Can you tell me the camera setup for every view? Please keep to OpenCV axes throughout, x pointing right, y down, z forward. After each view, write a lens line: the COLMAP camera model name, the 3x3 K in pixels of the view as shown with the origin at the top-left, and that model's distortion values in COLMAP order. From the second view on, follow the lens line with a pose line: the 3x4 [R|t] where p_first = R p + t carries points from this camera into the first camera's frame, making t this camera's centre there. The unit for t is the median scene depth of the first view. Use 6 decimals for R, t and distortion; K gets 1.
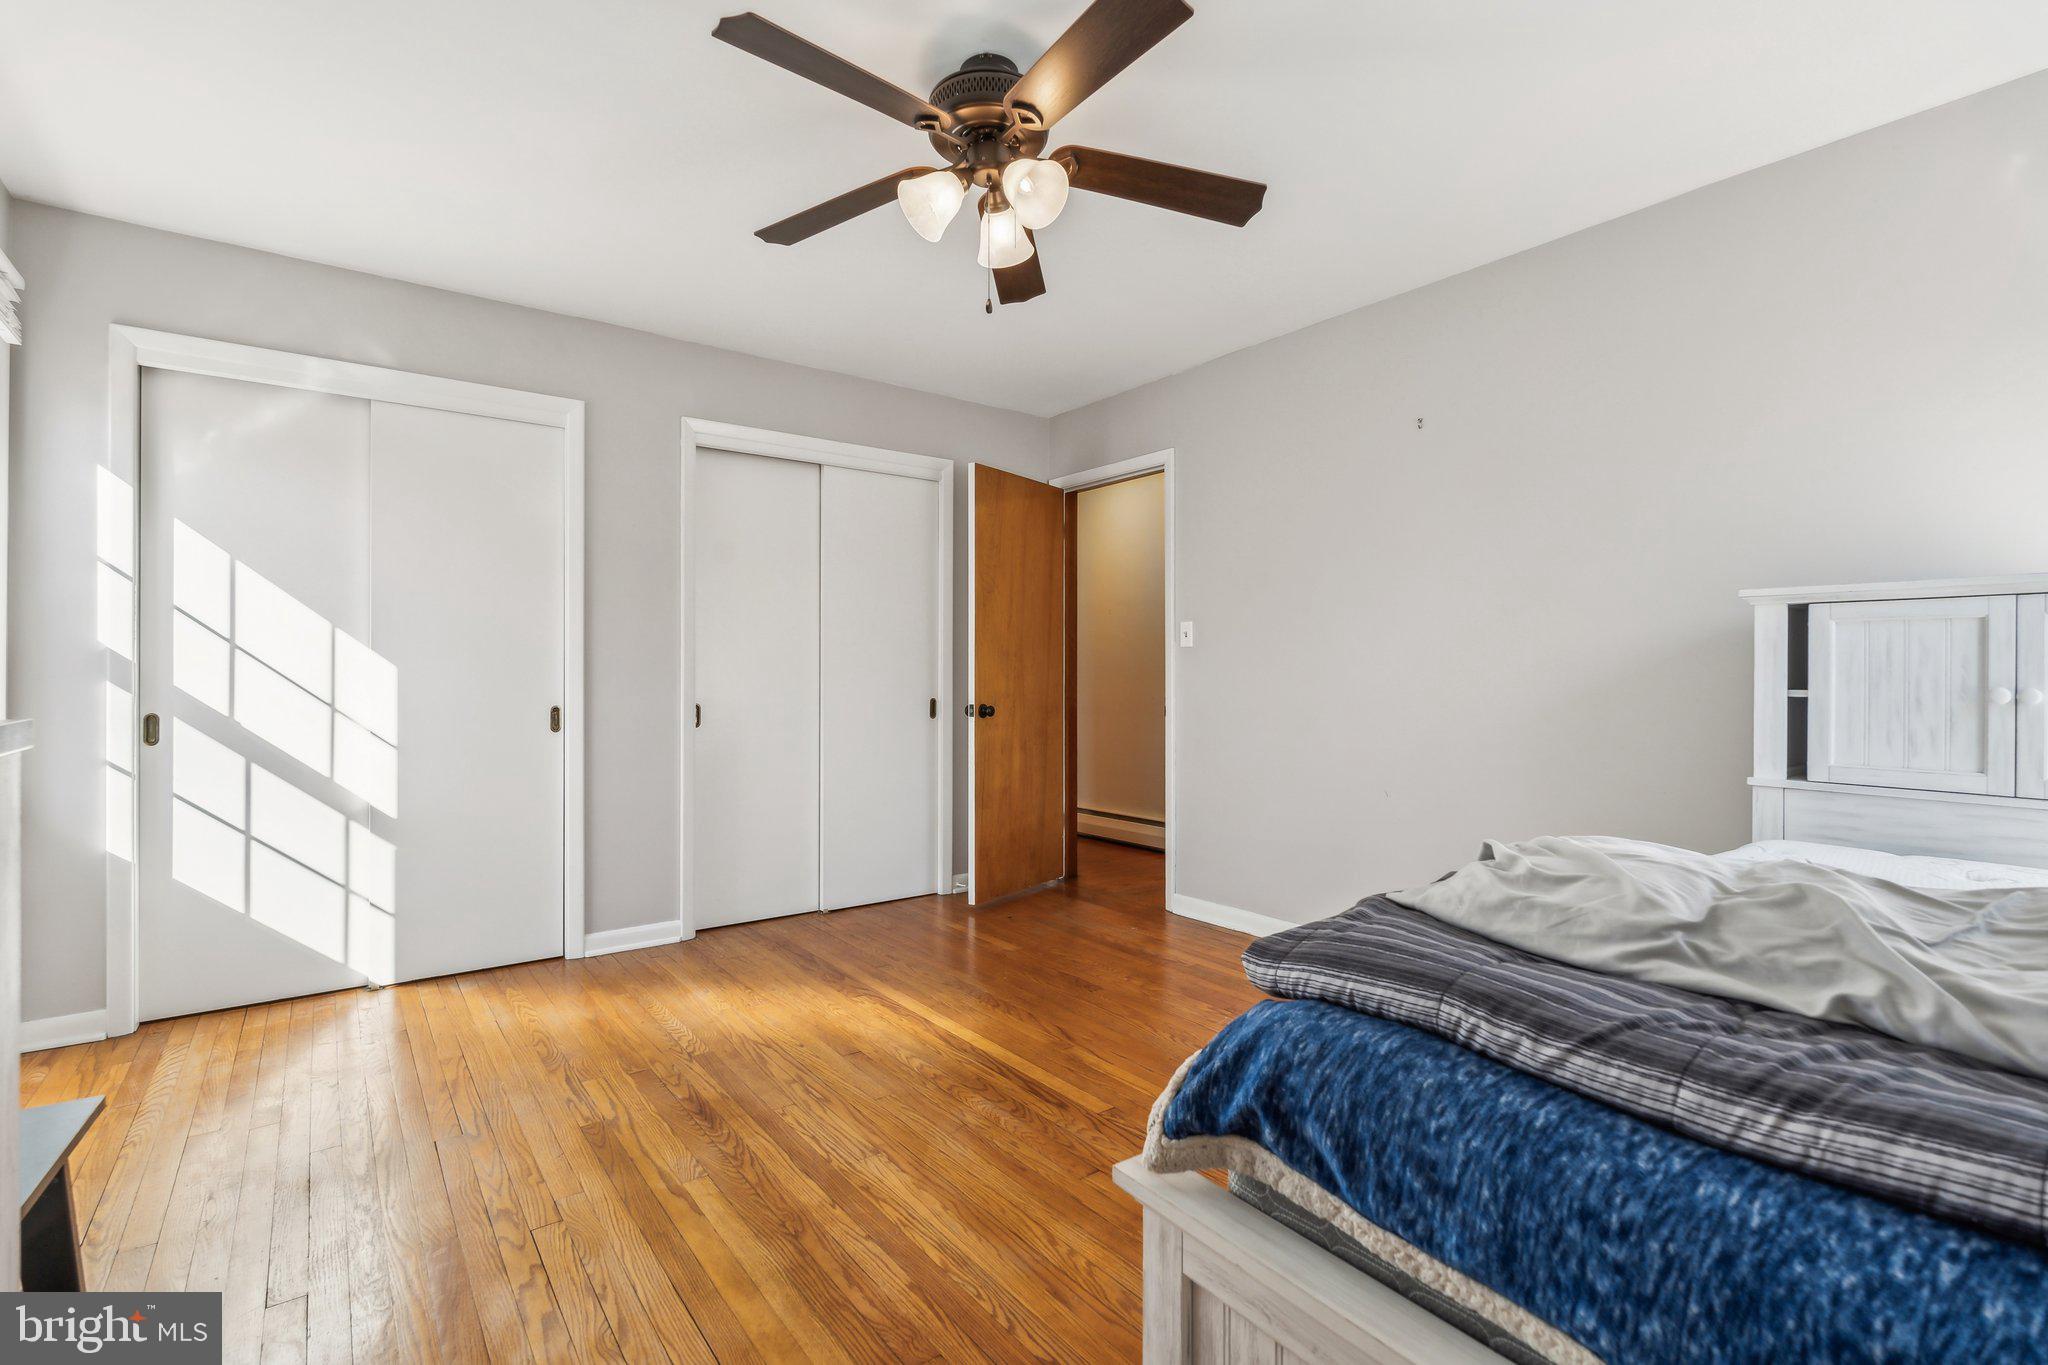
lens RADIAL K [[930.6, 0, 1010.4], [0, 930.6, 678.3], [0, 0, 1]] dist [-0.001067, 0.000112]
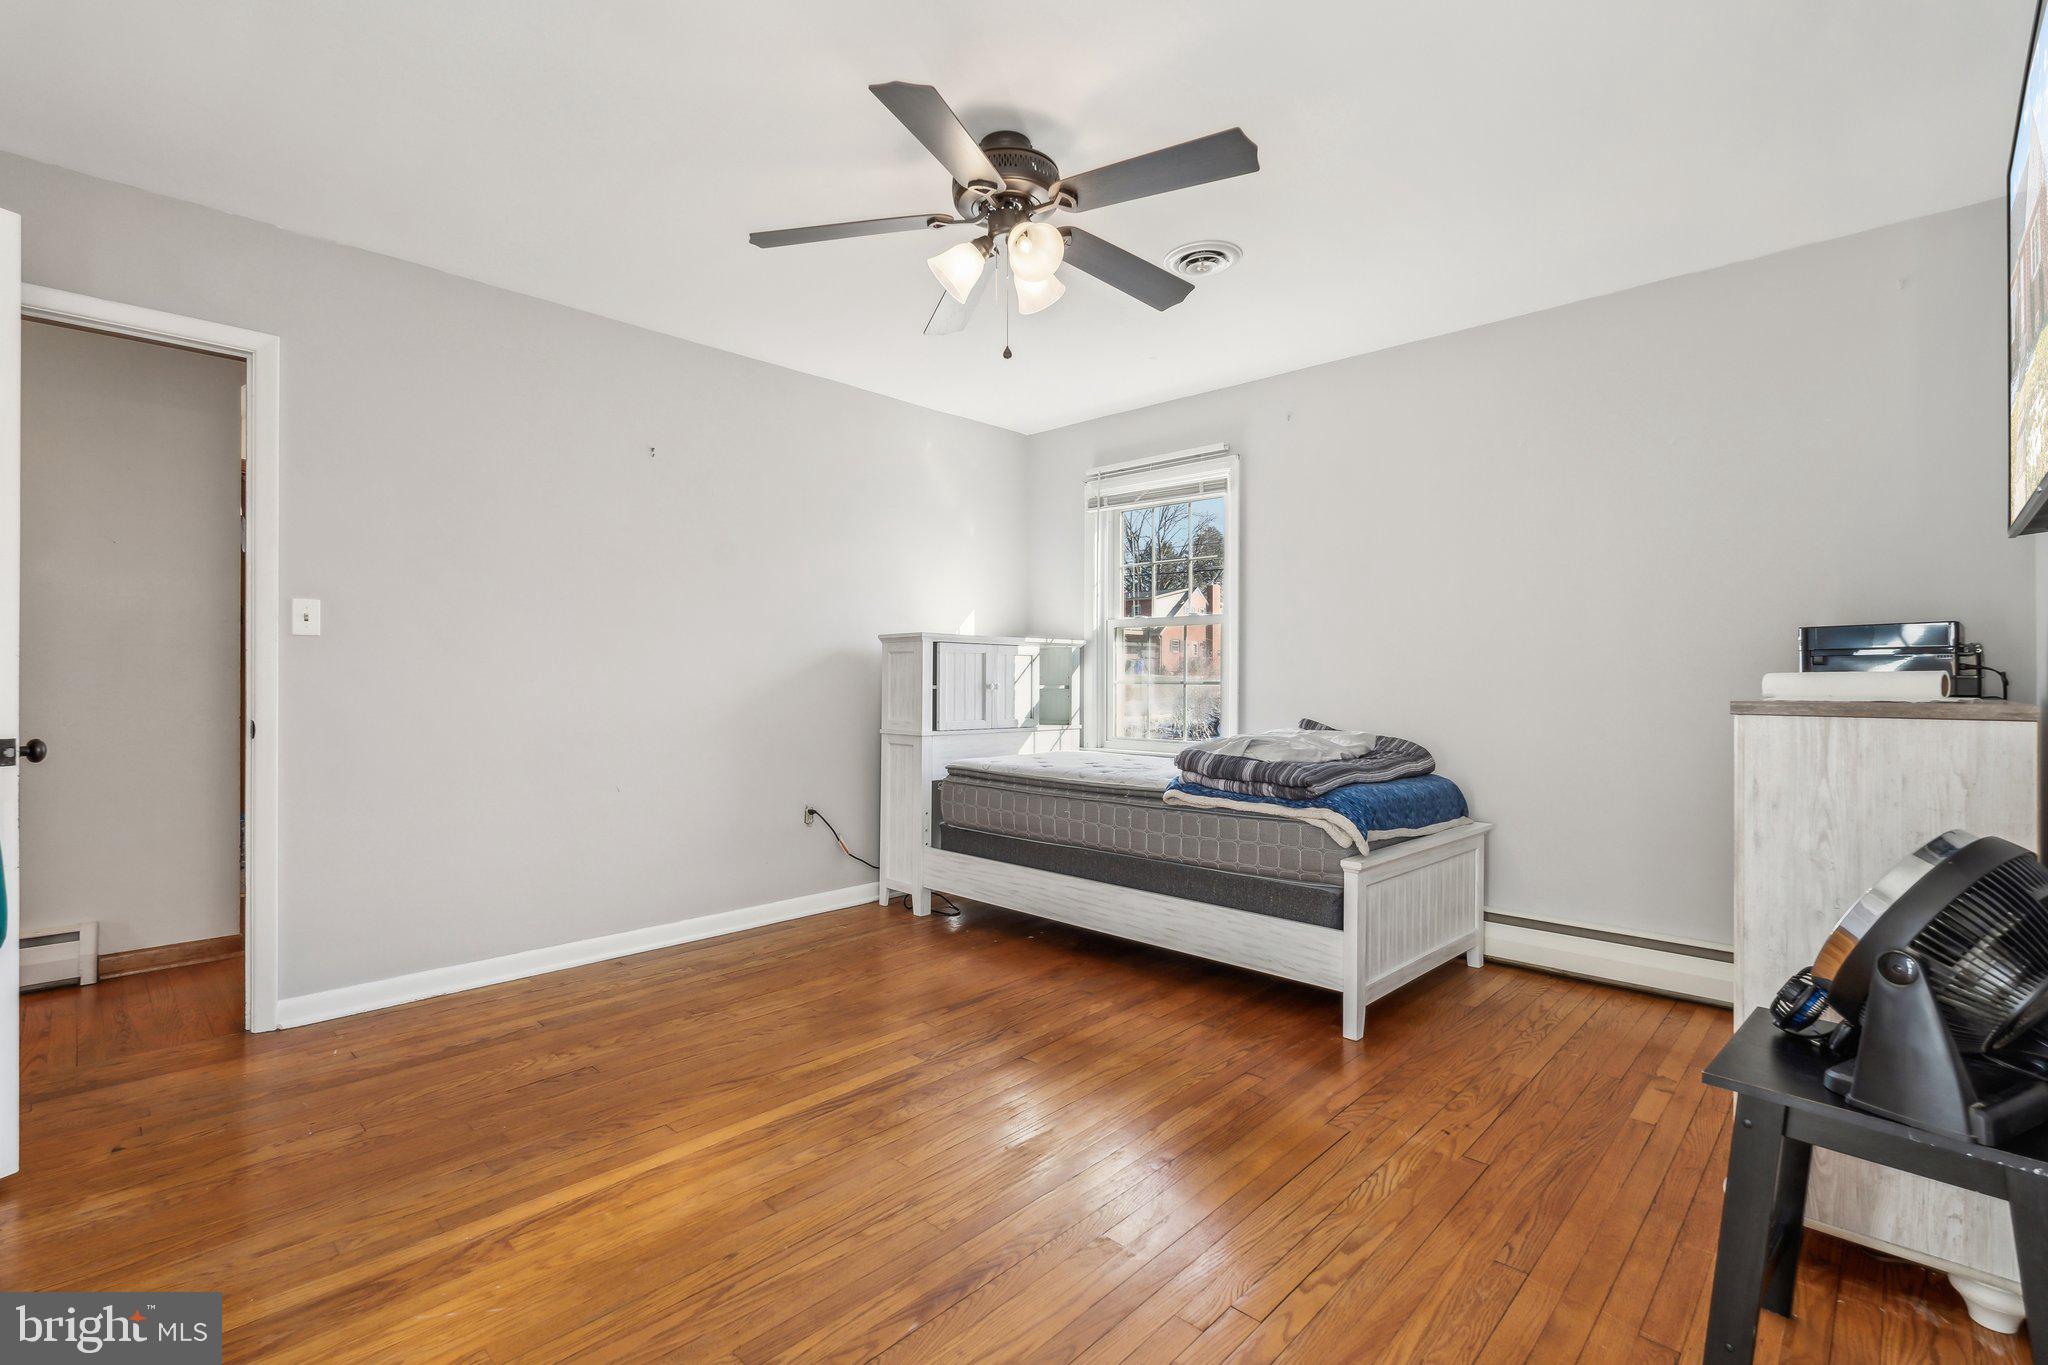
lens RADIAL K [[930.6, 0, 1010.4], [0, 930.6, 678.3], [0, 0, 1]] dist [-0.001067, 0.000112]
pose [[-0.159750, -0.003394, 0.987152, -0.986650], [-0.001329, 0.999994, 0.003223, -0.007670], [-0.987157, -0.000797, -0.159754, 1.012157]]
